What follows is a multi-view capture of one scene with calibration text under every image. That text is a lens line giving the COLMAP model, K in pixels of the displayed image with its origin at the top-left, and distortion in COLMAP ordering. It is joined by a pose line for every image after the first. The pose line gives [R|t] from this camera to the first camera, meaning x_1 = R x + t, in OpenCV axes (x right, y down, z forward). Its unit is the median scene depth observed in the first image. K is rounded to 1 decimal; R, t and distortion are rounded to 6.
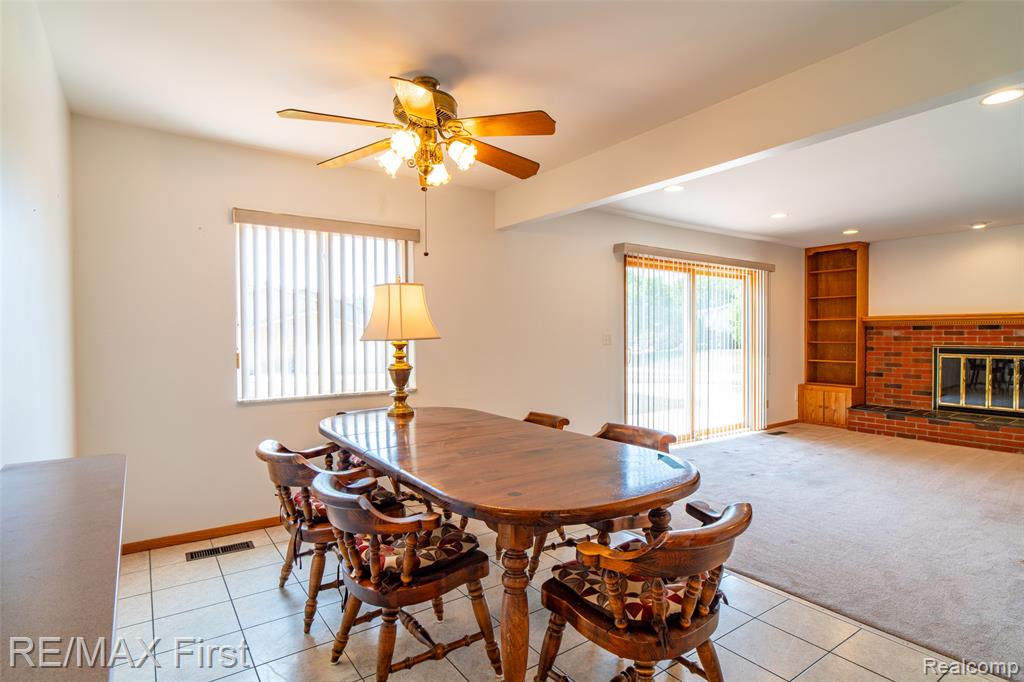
lens RADIAL K [[536.4, 0, 513.1], [0, 536.4, 345.0], [0, 0, 1]] dist [-0.001391, 0.000974]
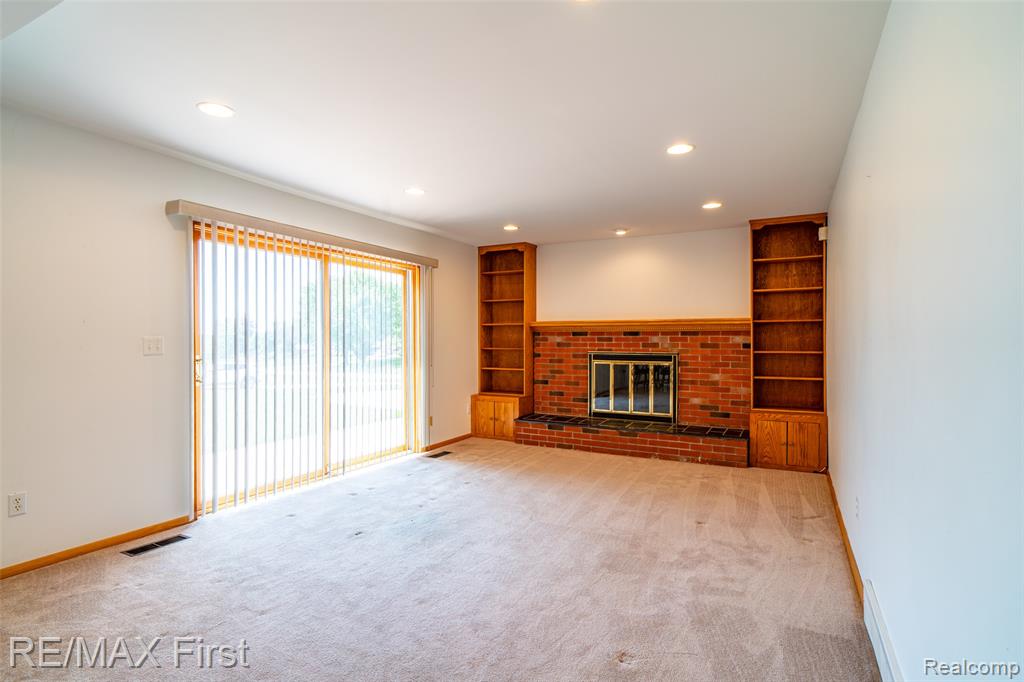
lens RADIAL K [[536.4, 0, 509.4], [0, 536.4, 346.1], [0, 0, 1]] dist [-0.001391, 0.000974]
pose [[0.894975, -0.001633, 0.446113, 0.210169], [0.005129, 0.999965, -0.006629, -0.003812], [-0.446087, 0.008221, 0.894952, 0.177436]]
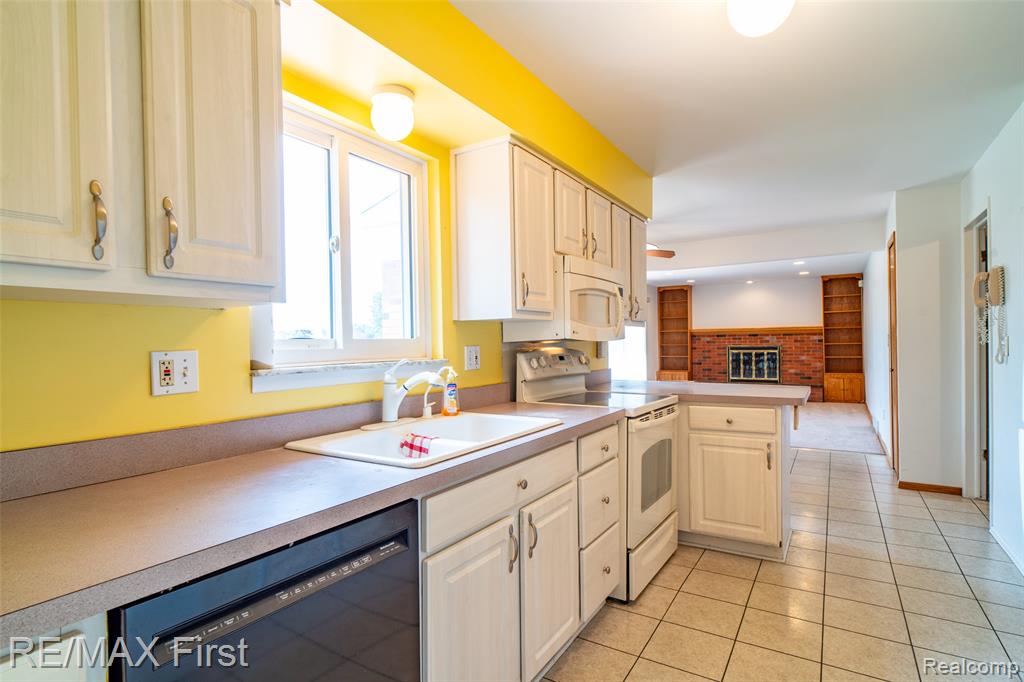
lens RADIAL K [[536.4, 0, 508.7], [0, 536.4, 346.3], [0, 0, 1]] dist [-0.001391, 0.000974]
pose [[0.917948, -0.010060, 0.396573, -0.591490], [0.017341, 0.999740, -0.014777, 0.016604], [-0.396321, 0.020441, 0.917884, -0.349869]]
